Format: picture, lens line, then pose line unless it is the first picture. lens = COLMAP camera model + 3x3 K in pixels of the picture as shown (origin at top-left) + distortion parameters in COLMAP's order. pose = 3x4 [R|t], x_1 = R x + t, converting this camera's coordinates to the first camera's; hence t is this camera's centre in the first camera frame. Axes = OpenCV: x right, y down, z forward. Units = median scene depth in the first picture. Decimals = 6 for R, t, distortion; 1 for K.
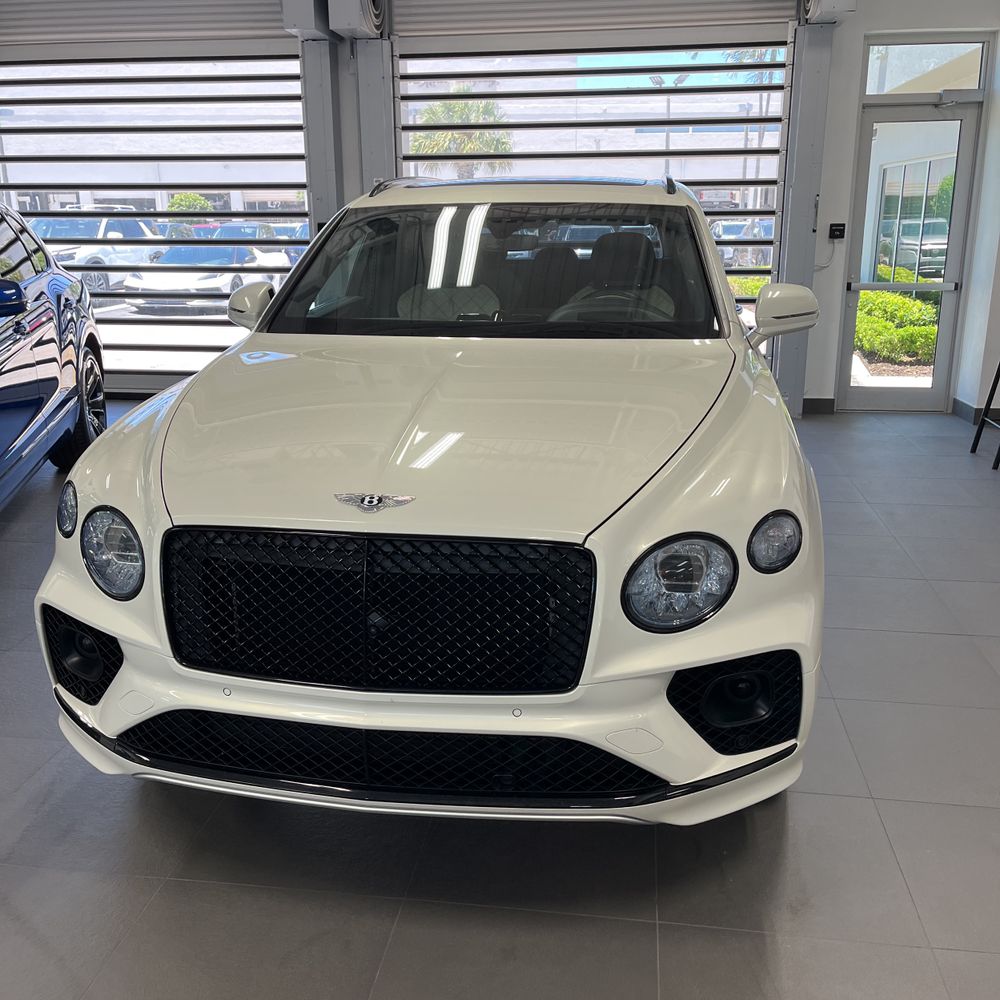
lens RADIAL K [[1013.5, 0, 502.7], [0, 1013.5, 465.4], [0, 0, 1]] dist [0.067881, -0.071268]
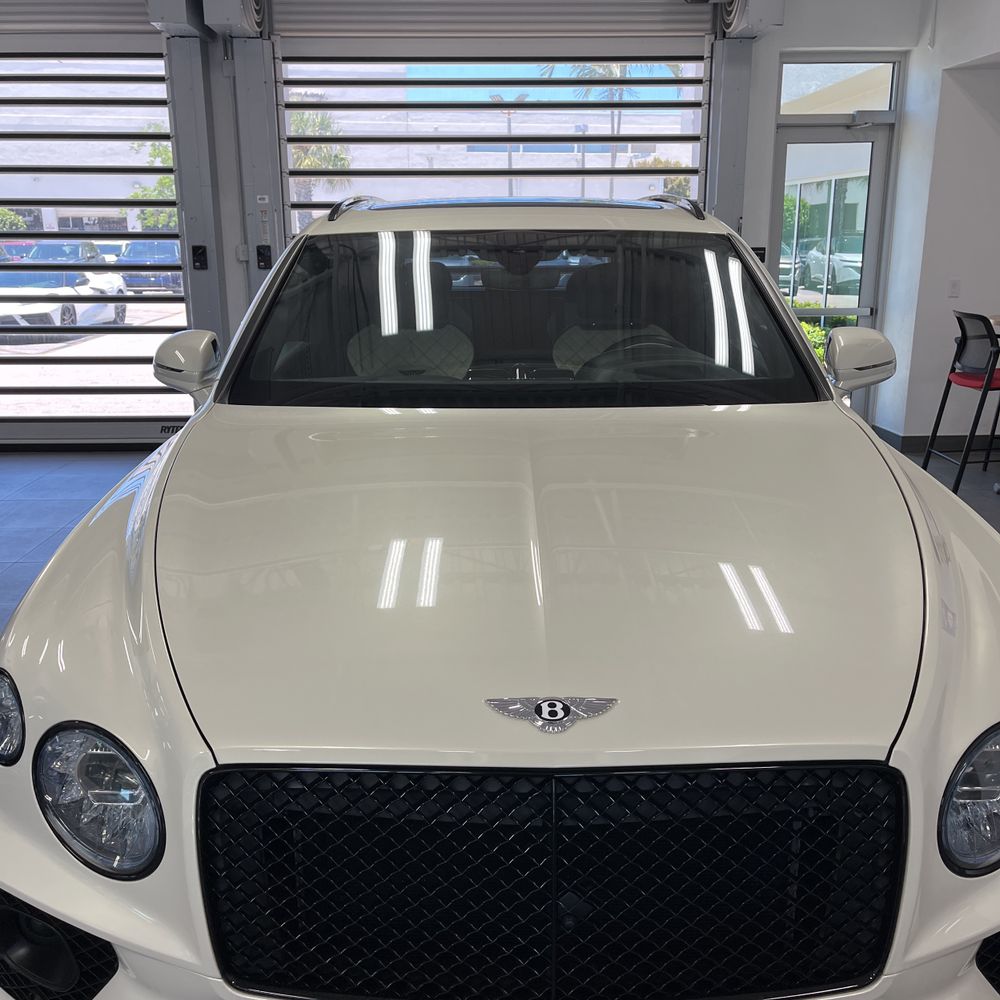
lens RADIAL K [[1013.5, 0, 502.7], [0, 1013.5, 465.4], [0, 0, 1]] dist [0.067881, -0.071268]
pose [[0.985897, -0.035927, 0.163451, -0.071181], [0.038469, 0.999183, -0.012410, -0.030754], [-0.162871, 0.018523, 0.986473, 0.103290]]
